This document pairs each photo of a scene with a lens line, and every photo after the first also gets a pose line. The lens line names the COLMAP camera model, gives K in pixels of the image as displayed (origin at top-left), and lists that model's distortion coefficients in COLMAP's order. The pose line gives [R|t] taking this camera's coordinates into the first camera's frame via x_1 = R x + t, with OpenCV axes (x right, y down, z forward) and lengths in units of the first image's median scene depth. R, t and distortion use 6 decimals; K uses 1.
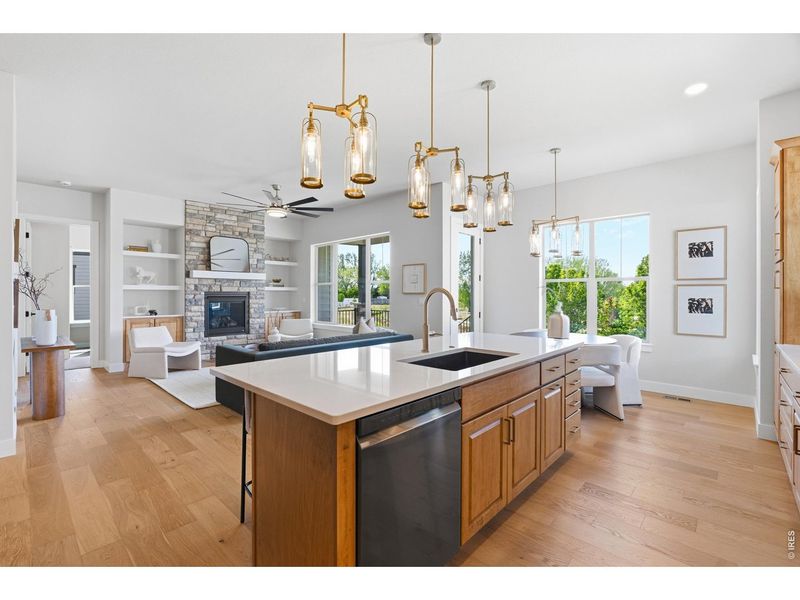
lens RADIAL K [[355.0, 0, 400.6], [0, 355.0, 293.2], [0, 0, 1]] dist [-0.013209, 0.001815]
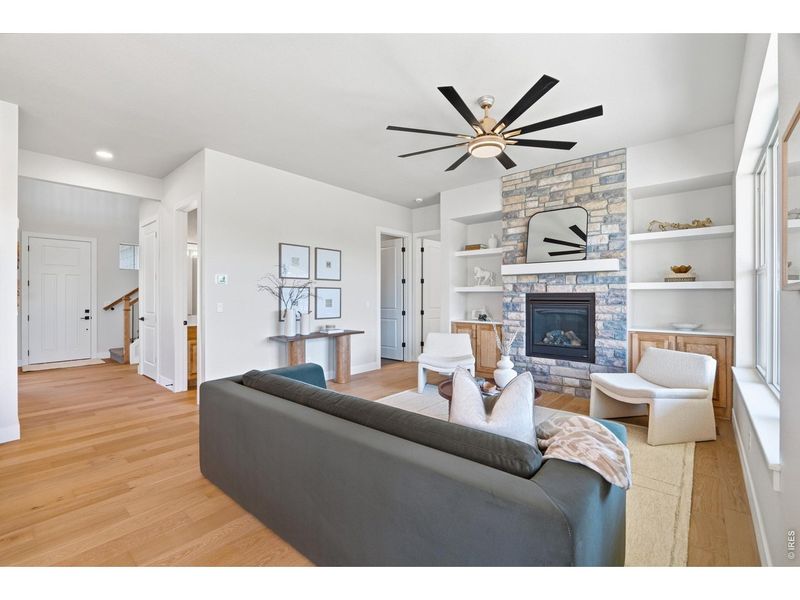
lens RADIAL K [[355.0, 0, 402.4], [0, 355.0, 296.3], [0, 0, 1]] dist [-0.013209, 0.001815]
pose [[0.036500, -0.000829, -0.999333, 0.162188], [0.005205, 0.999986, -0.000640, 0.001219], [0.999320, -0.005178, 0.036504, 0.708676]]
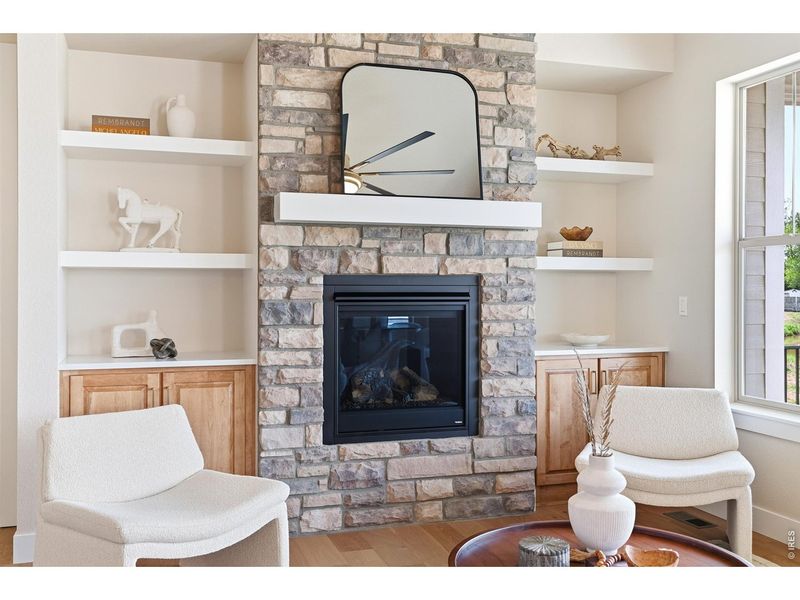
lens RADIAL K [[801.8, 0, 408.4], [0, 801.8, 287.3], [0, 0, 1]] dist [-0.023546, 0.000000]
pose [[0.876632, 0.002426, -0.481156, -0.203685], [0.000545, 0.999982, 0.006036, 0.001645], [0.481161, -0.005554, 0.876614, 0.491042]]
